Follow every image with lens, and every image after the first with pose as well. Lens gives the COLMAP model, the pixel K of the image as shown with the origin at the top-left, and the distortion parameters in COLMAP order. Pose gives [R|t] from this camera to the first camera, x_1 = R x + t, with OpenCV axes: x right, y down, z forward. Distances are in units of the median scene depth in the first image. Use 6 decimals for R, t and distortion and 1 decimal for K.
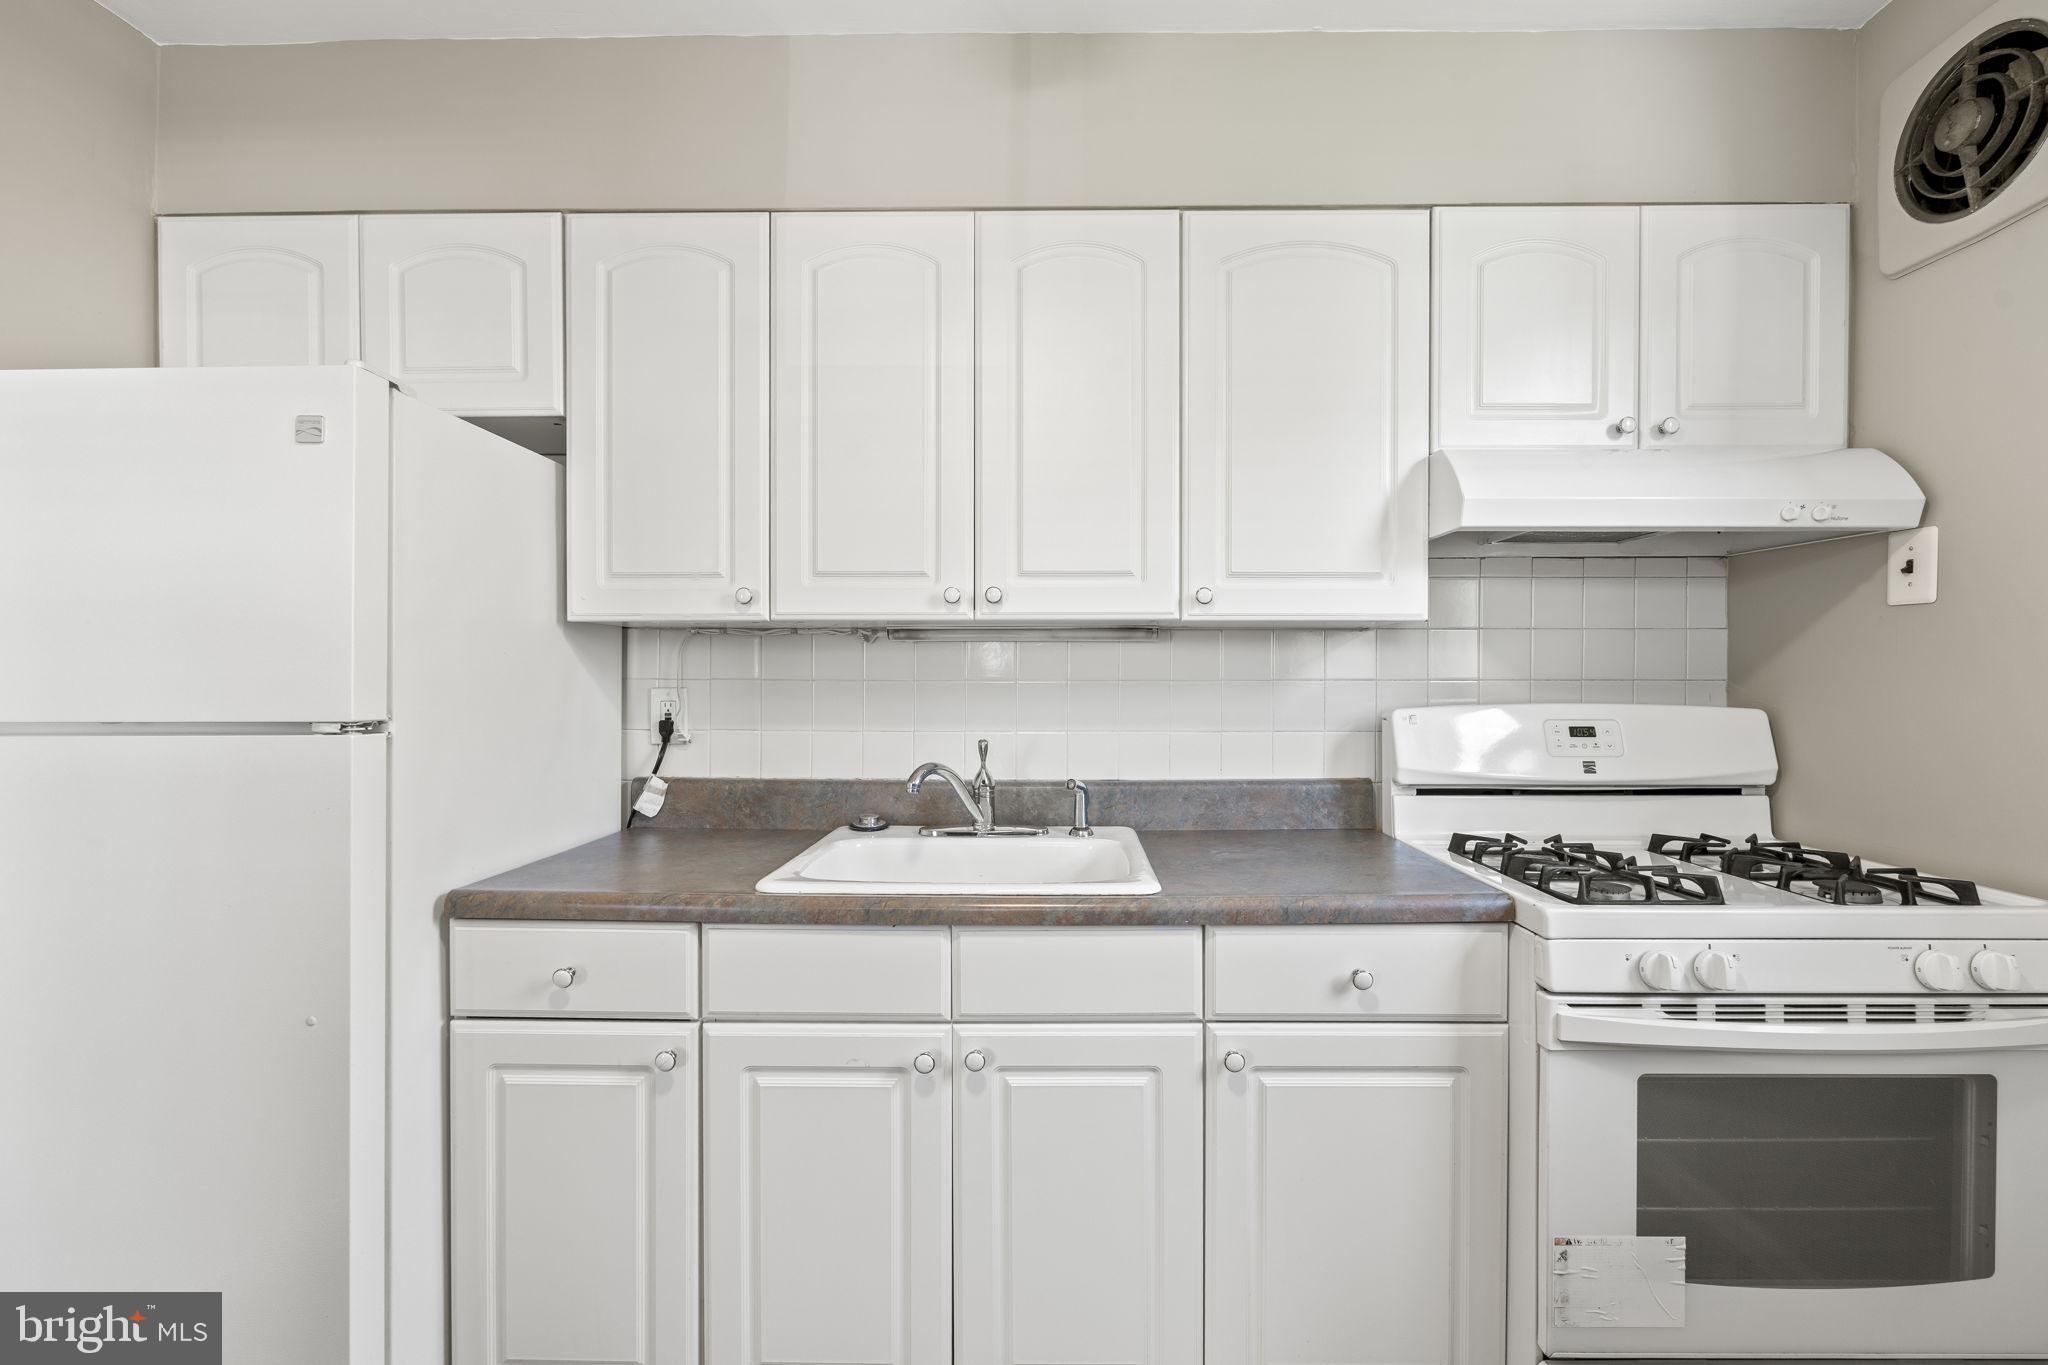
lens RADIAL K [[928.3, 0, 1034.2], [0, 928.3, 679.7], [0, 0, 1]] dist [-0.008666, 0.001257]
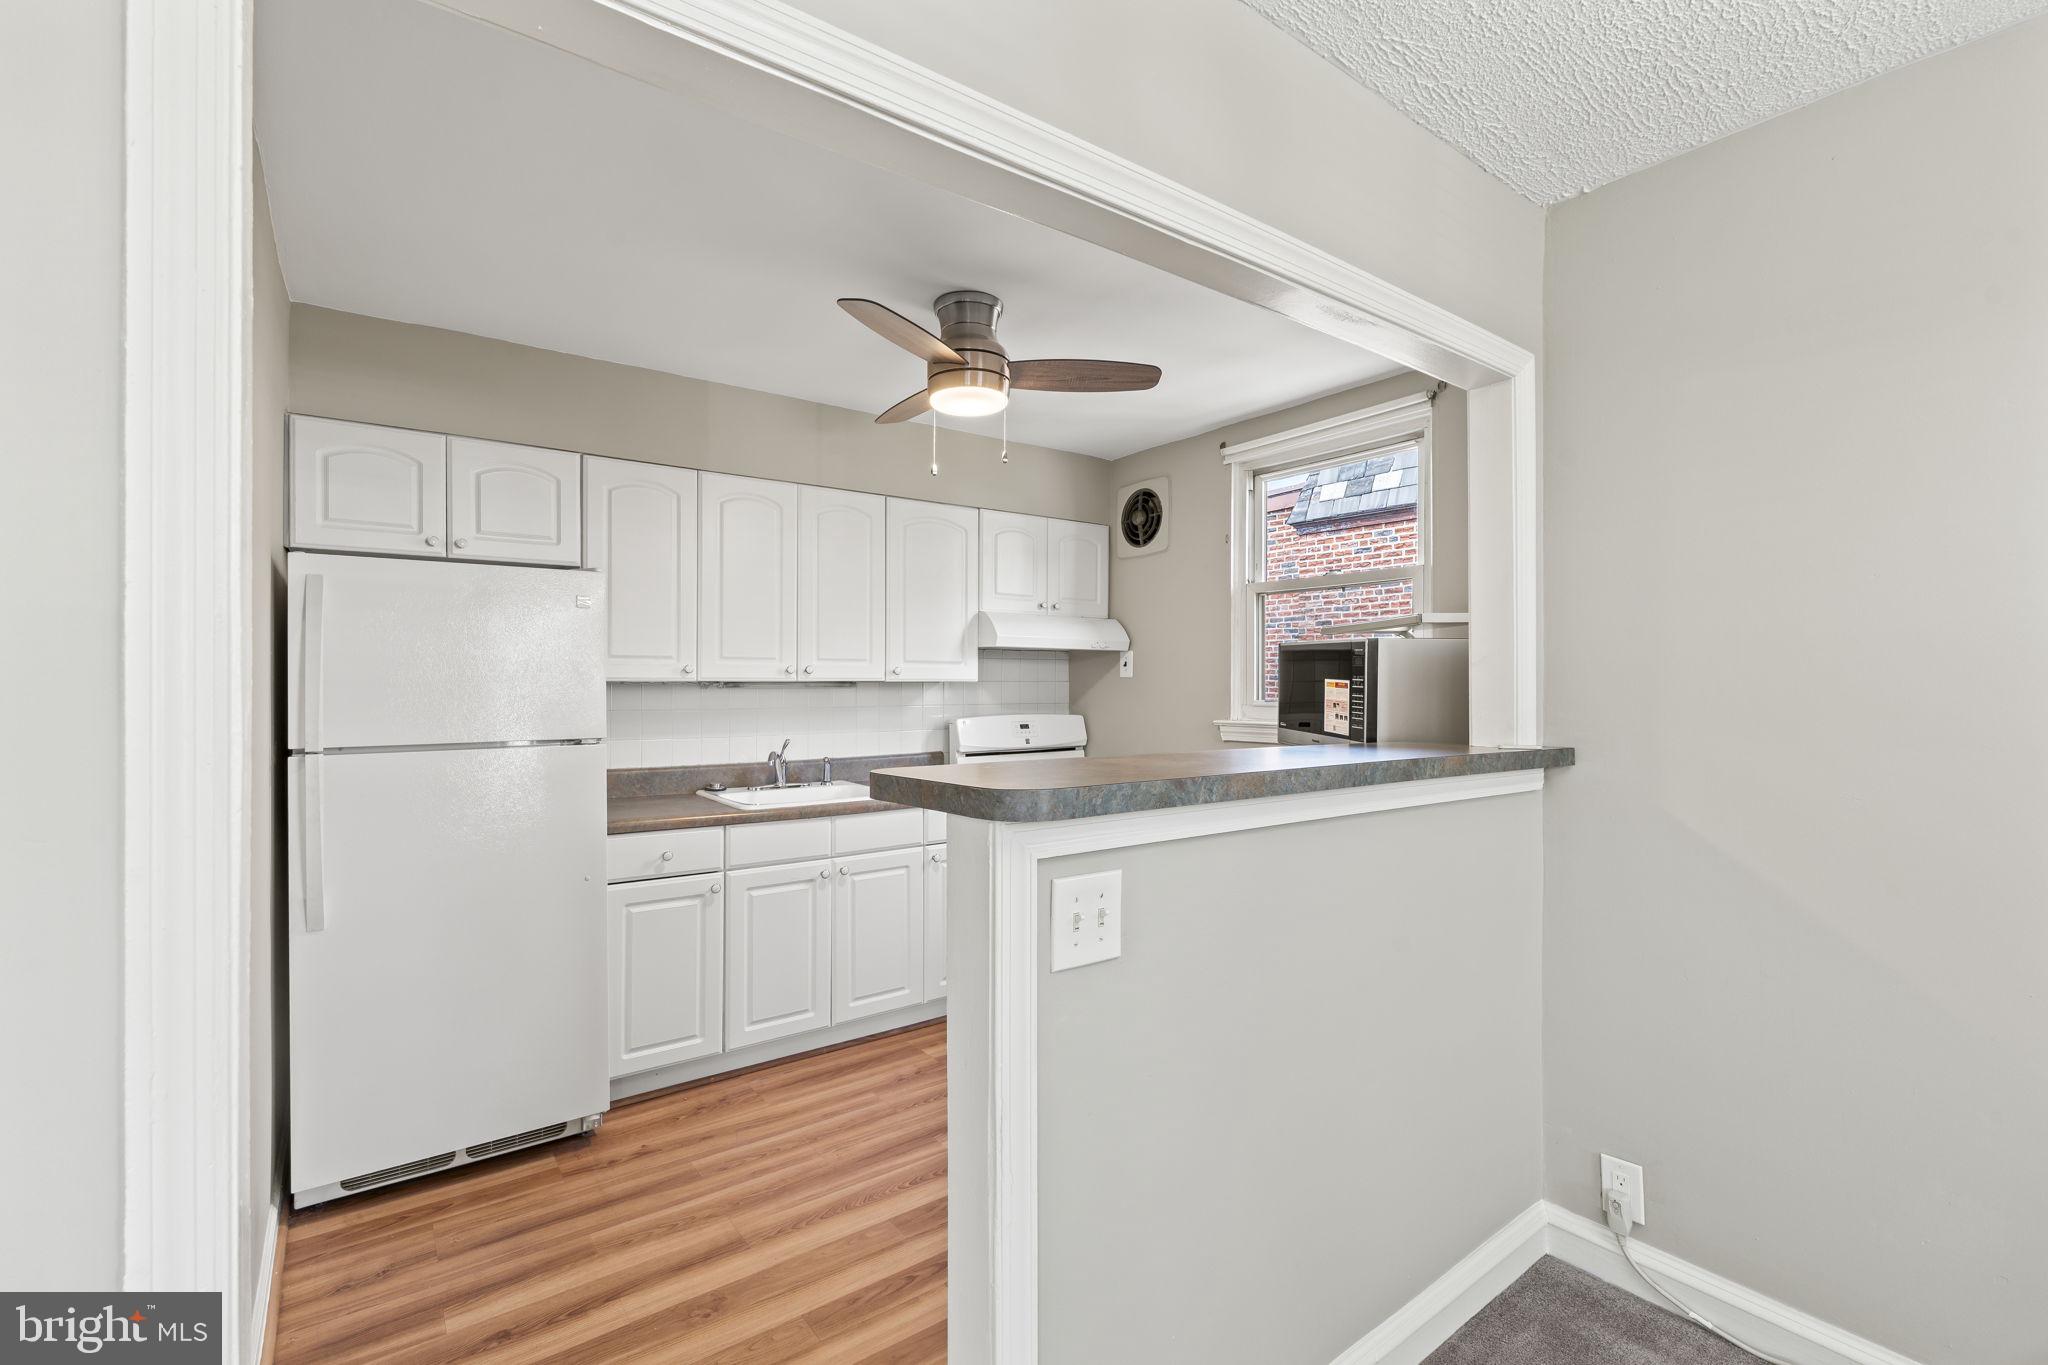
lens RADIAL K [[928.3, 0, 1024.6], [0, 928.3, 684.0], [0, 0, 1]] dist [-0.008666, 0.001257]
pose [[0.787160, -0.001030, 0.616748, -0.955878], [0.002035, 0.999998, -0.000926, -0.055590], [-0.616745, 0.001984, 0.787160, -0.956322]]
